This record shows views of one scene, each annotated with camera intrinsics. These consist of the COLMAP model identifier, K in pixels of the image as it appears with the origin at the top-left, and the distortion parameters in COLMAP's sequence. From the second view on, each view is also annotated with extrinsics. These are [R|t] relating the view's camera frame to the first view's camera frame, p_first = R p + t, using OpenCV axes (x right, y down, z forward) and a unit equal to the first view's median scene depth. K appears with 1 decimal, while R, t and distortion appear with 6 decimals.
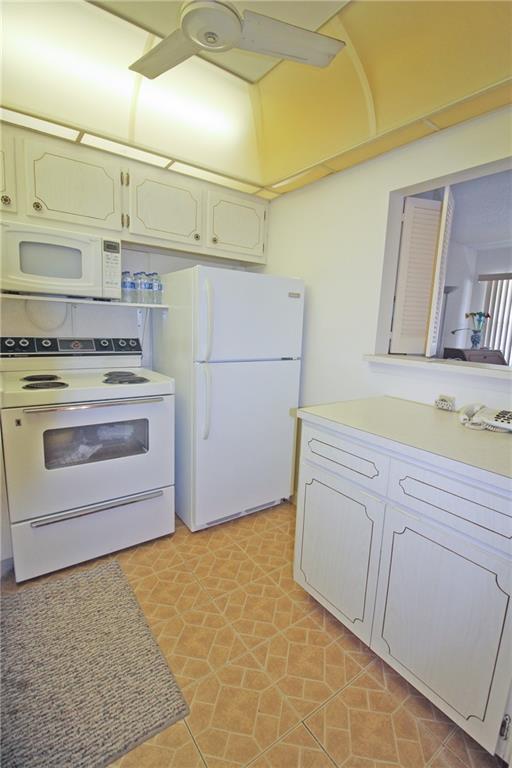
lens RADIAL K [[359.1, 0, 261.6], [0, 359.1, 380.6], [0, 0, 1]] dist [-0.004098, -0.006671]
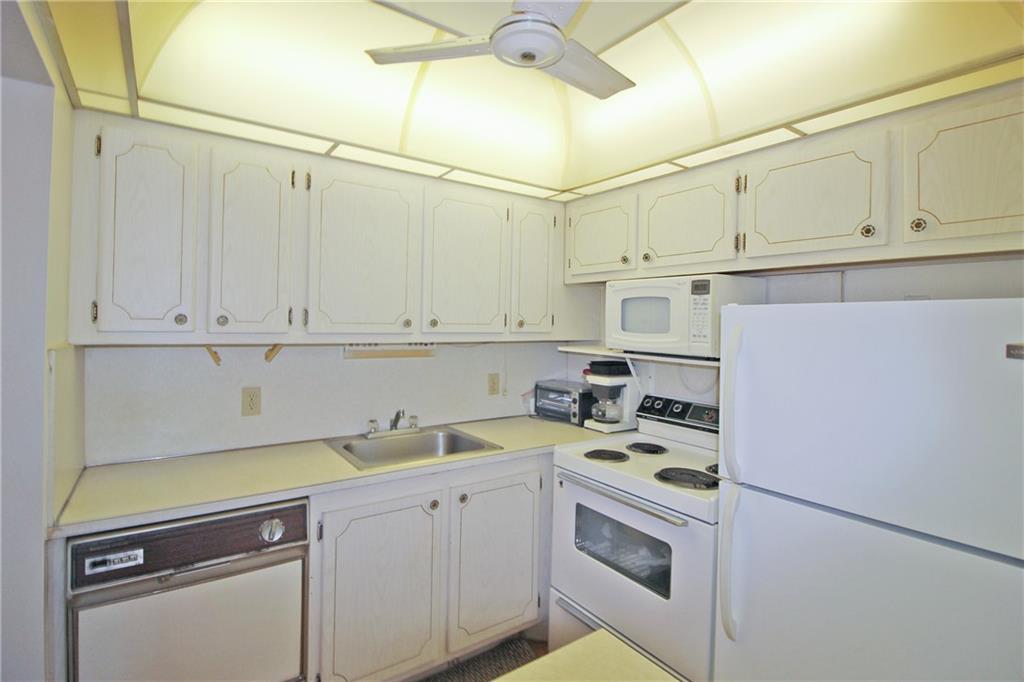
lens RADIAL K [[478.8, 0, 495.1], [0, 478.8, 325.4], [0, 0, 1]] dist [-0.004098, -0.006671]
pose [[-0.012795, -0.047514, -0.998789, 0.529154], [-0.177615, 0.983094, -0.044492, -0.177041], [0.984017, 0.176830, -0.021018, 0.612969]]
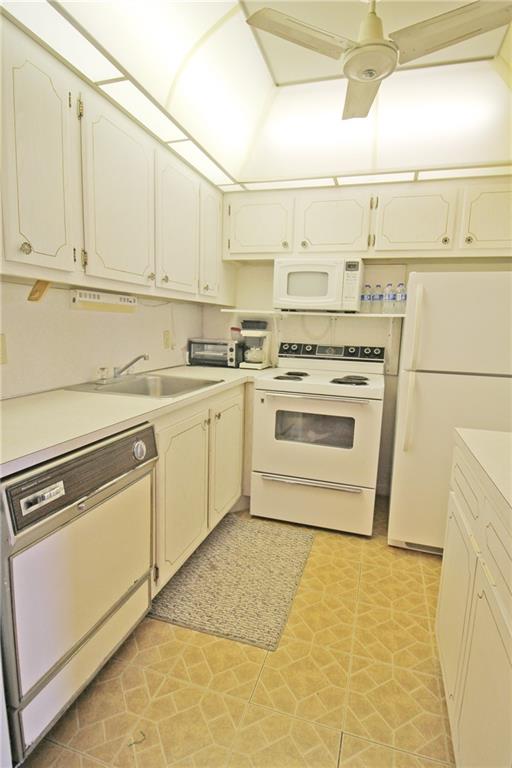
lens RADIAL K [[377.9, 0, 257.4], [0, 377.9, 380.3], [0, 0, 1]] dist [-0.004222, -0.004574]
pose [[0.594727, 0.091718, -0.798679, 0.395611], [-0.134030, 0.990879, 0.013985, 0.015118], [0.792676, 0.098730, 0.601595, 0.061450]]
